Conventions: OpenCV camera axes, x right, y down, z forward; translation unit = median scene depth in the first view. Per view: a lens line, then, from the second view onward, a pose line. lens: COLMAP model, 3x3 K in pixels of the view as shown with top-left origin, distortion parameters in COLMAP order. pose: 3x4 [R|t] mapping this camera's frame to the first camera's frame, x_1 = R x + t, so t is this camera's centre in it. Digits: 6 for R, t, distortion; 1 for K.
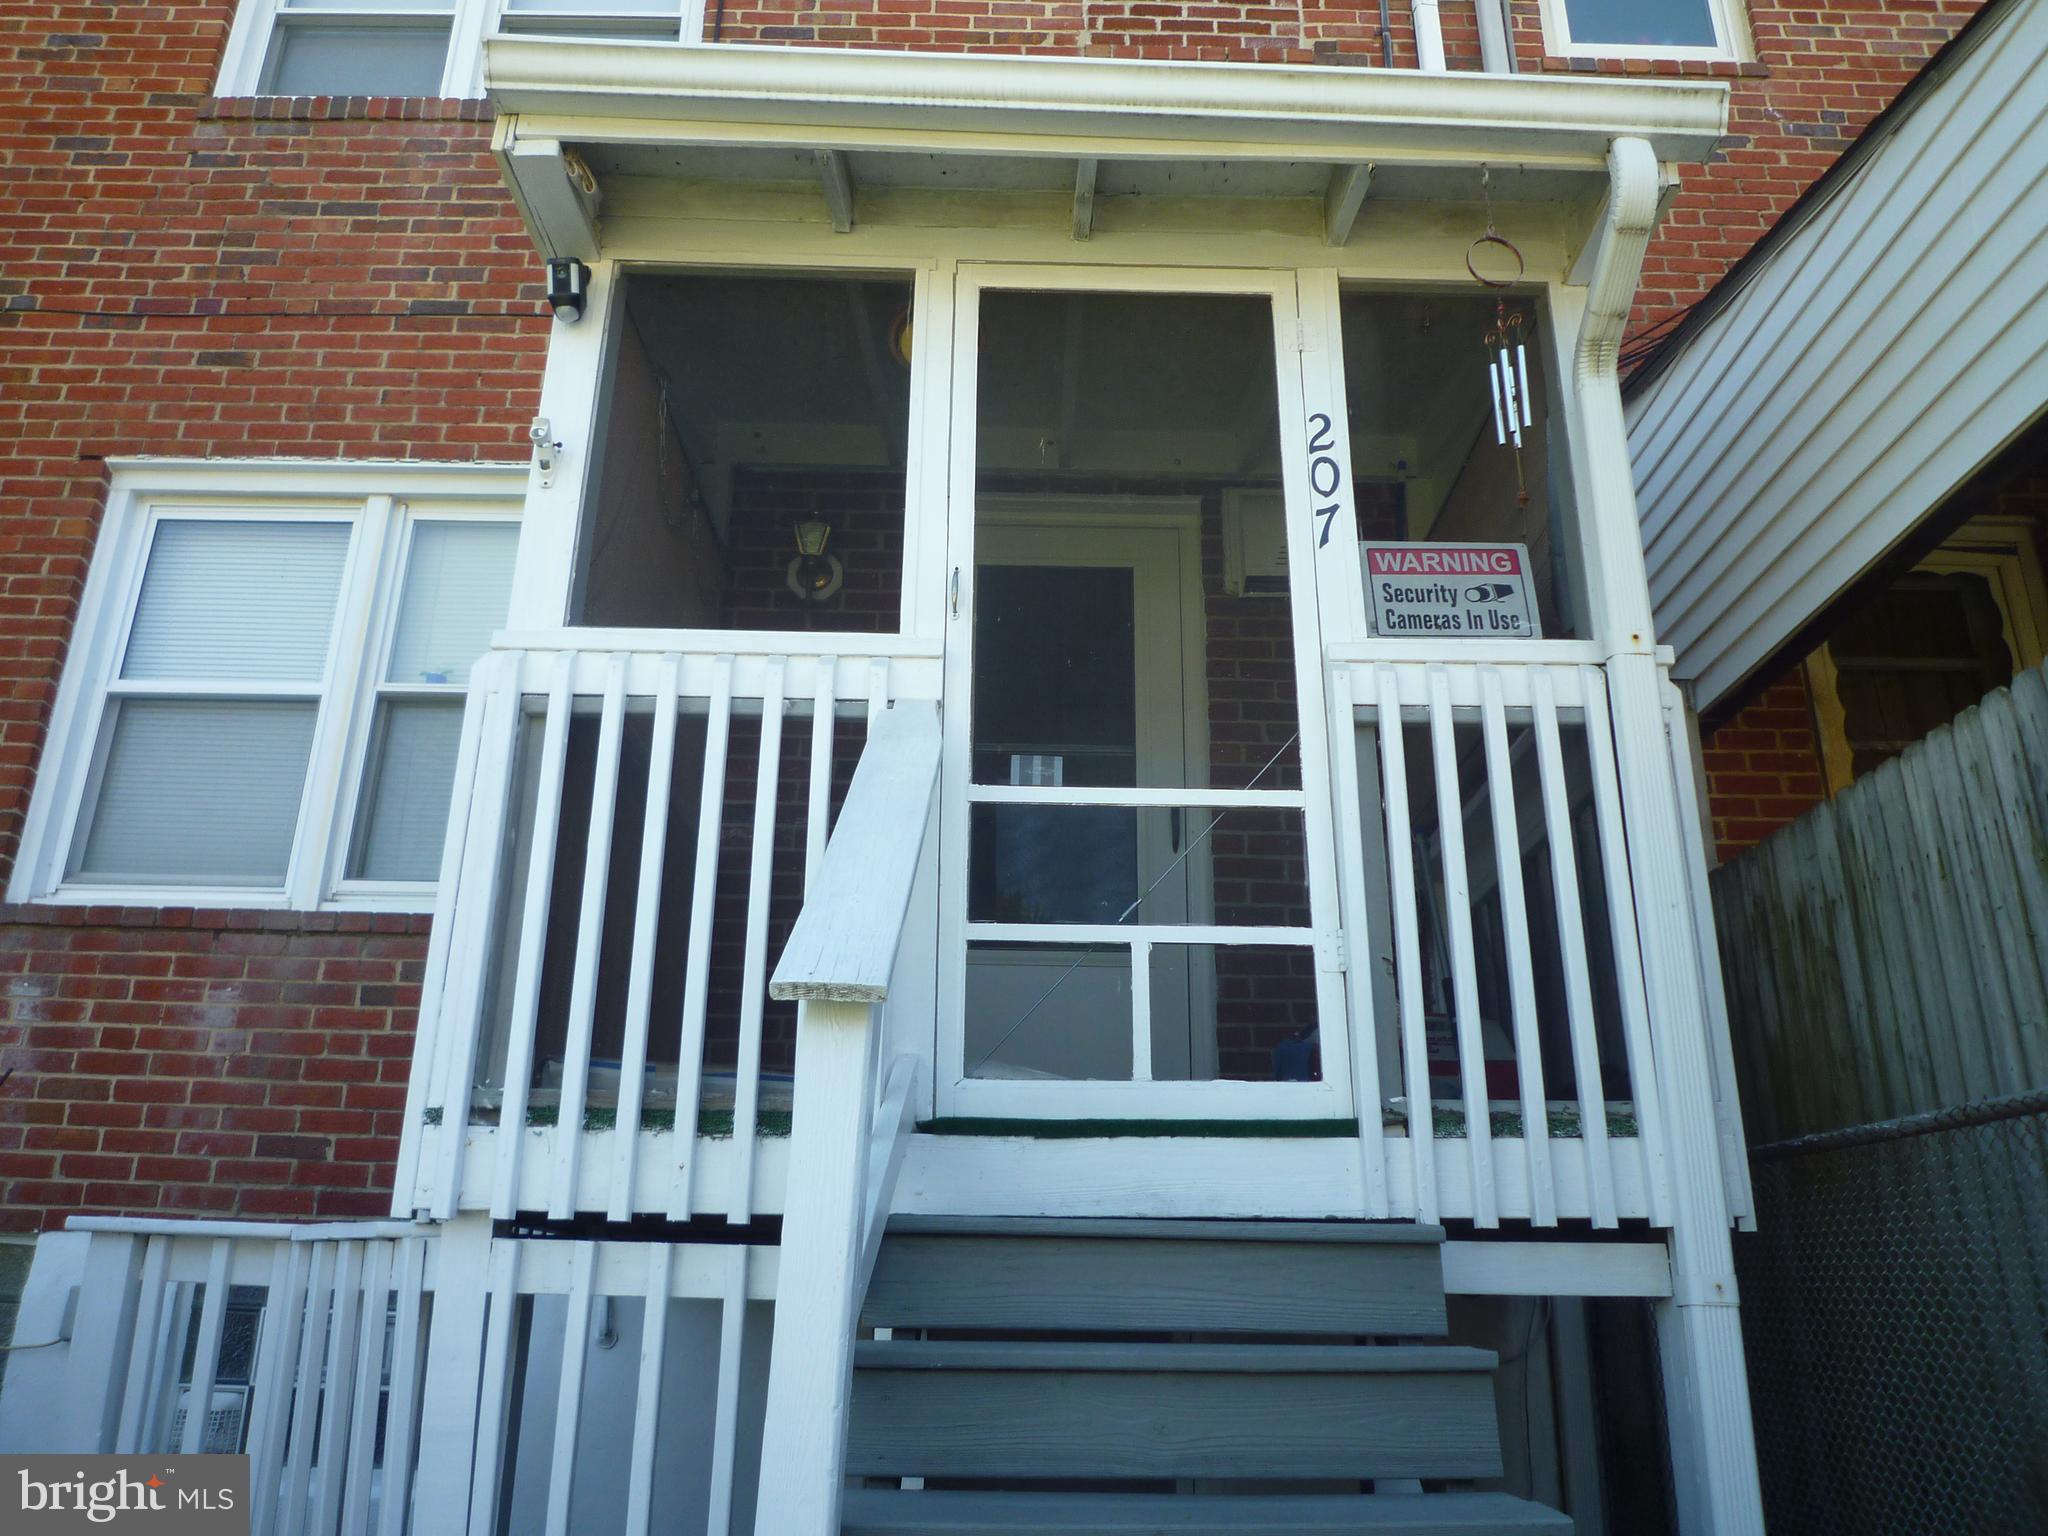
lens RADIAL K [[1504.7, 0, 1021.1], [0, 1504.7, 771.0], [0, 0, 1]] dist [-0.020571, 0.007967]
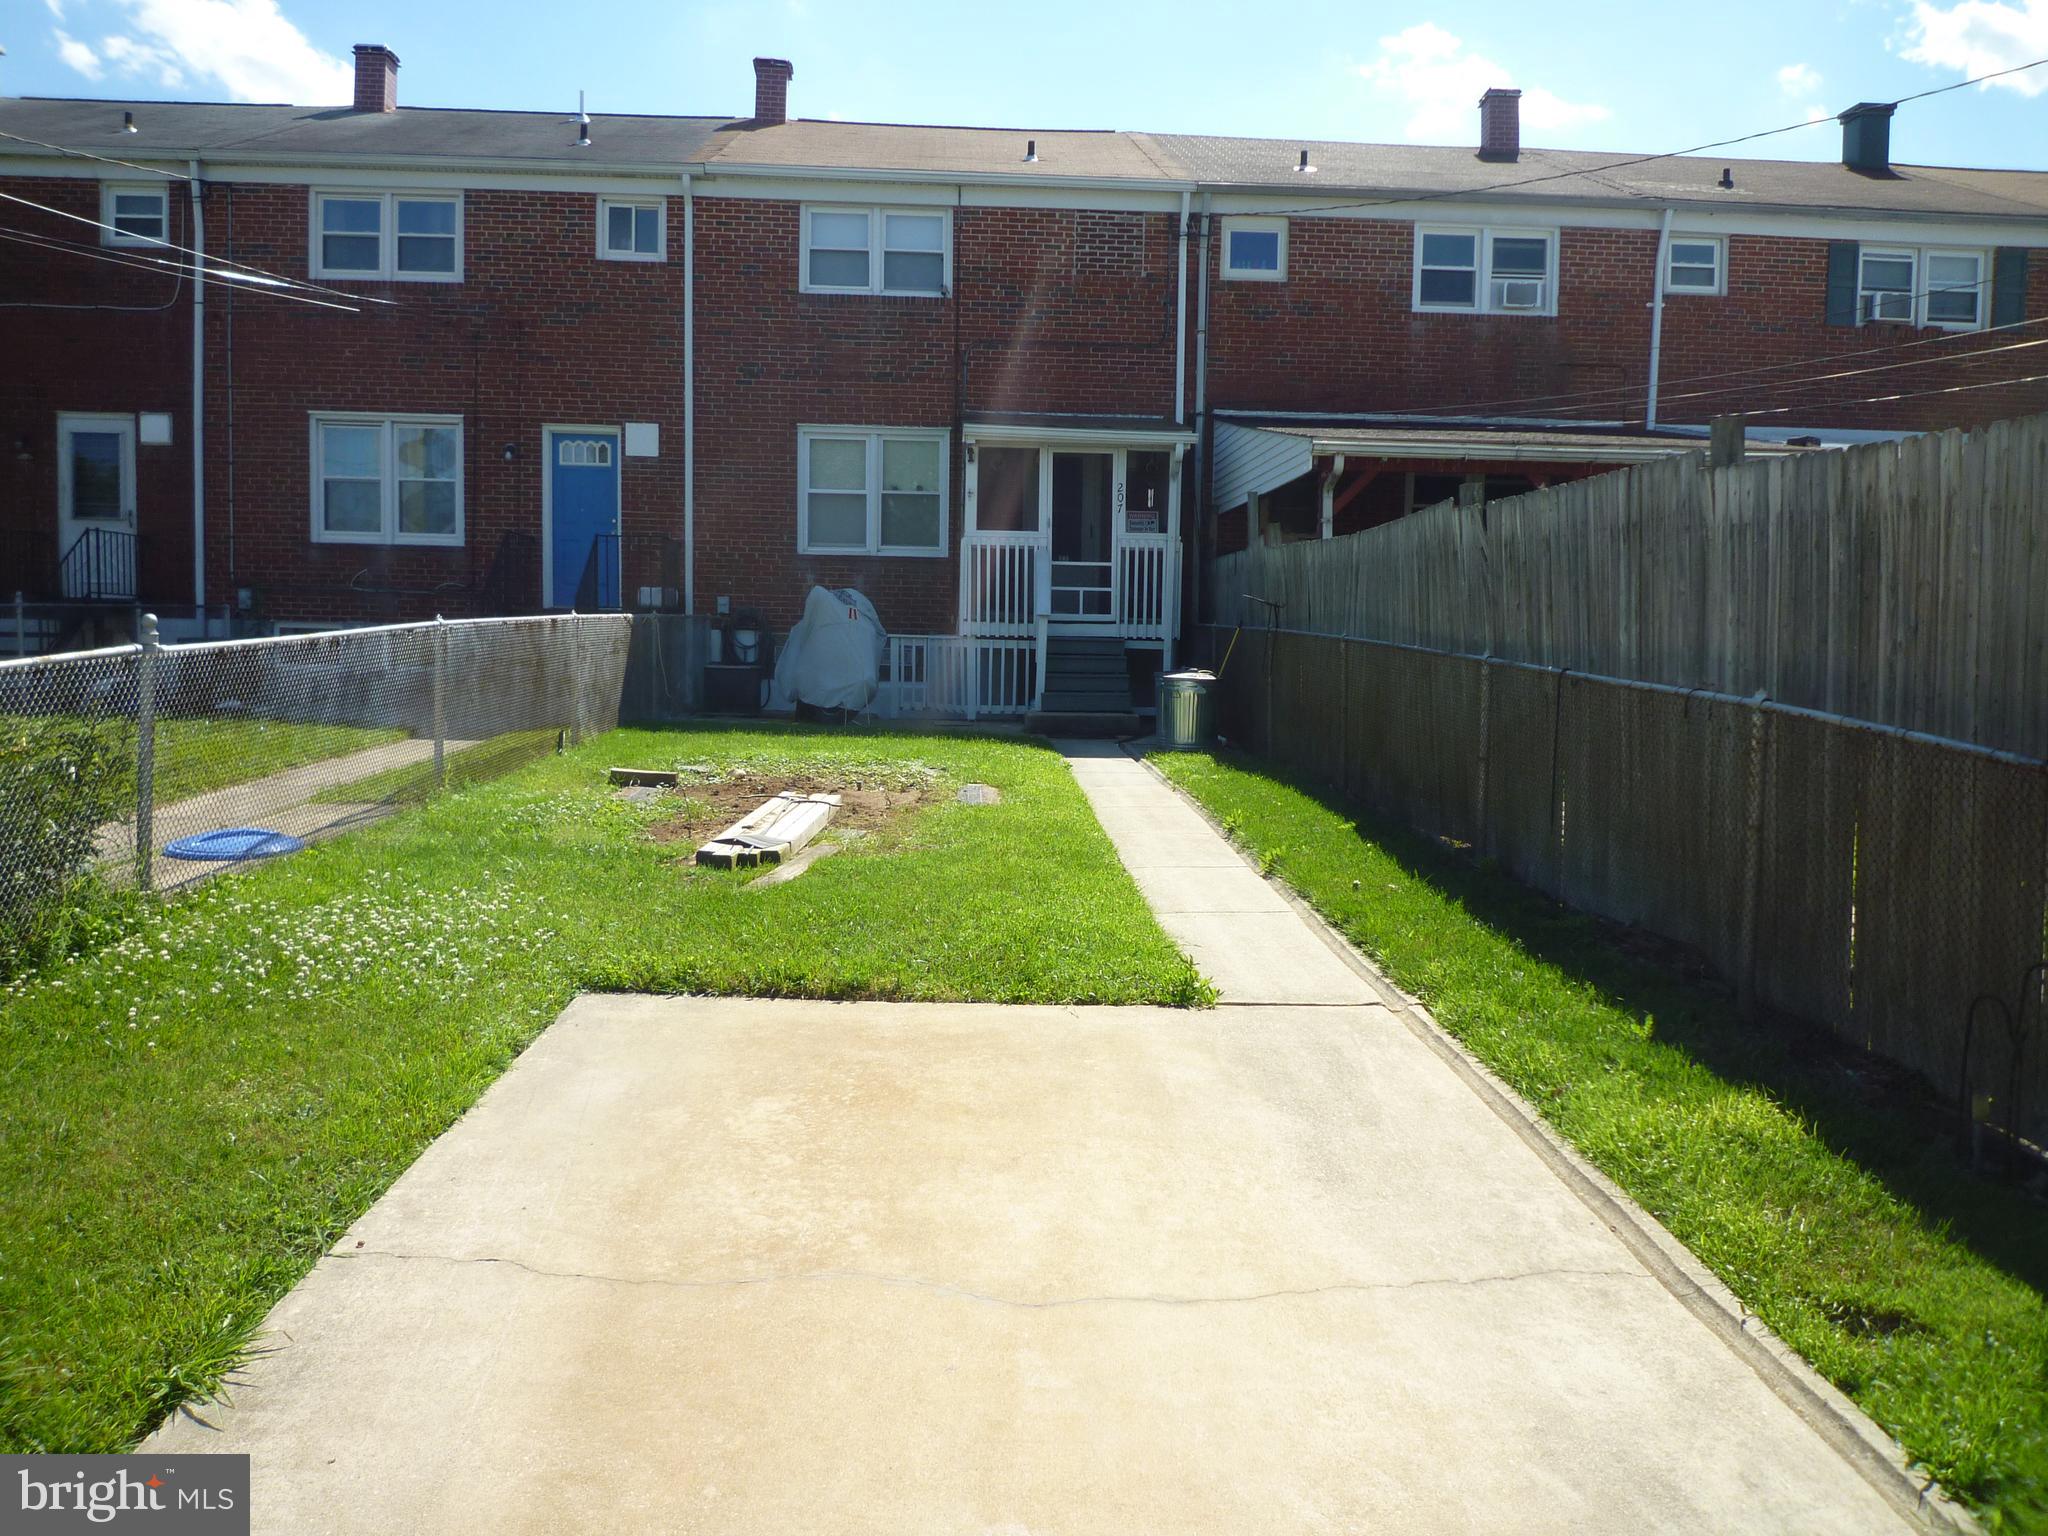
lens RADIAL K [[1504.7, 0, 1023.5], [0, 1504.7, 770.9], [0, 0, 1]] dist [-0.020571, 0.007967]
pose [[0.998870, 0.004941, 0.047265, -0.397068], [-0.023747, 0.913403, 0.406364, -1.537233], [-0.041164, -0.407027, 0.912488, -4.384011]]
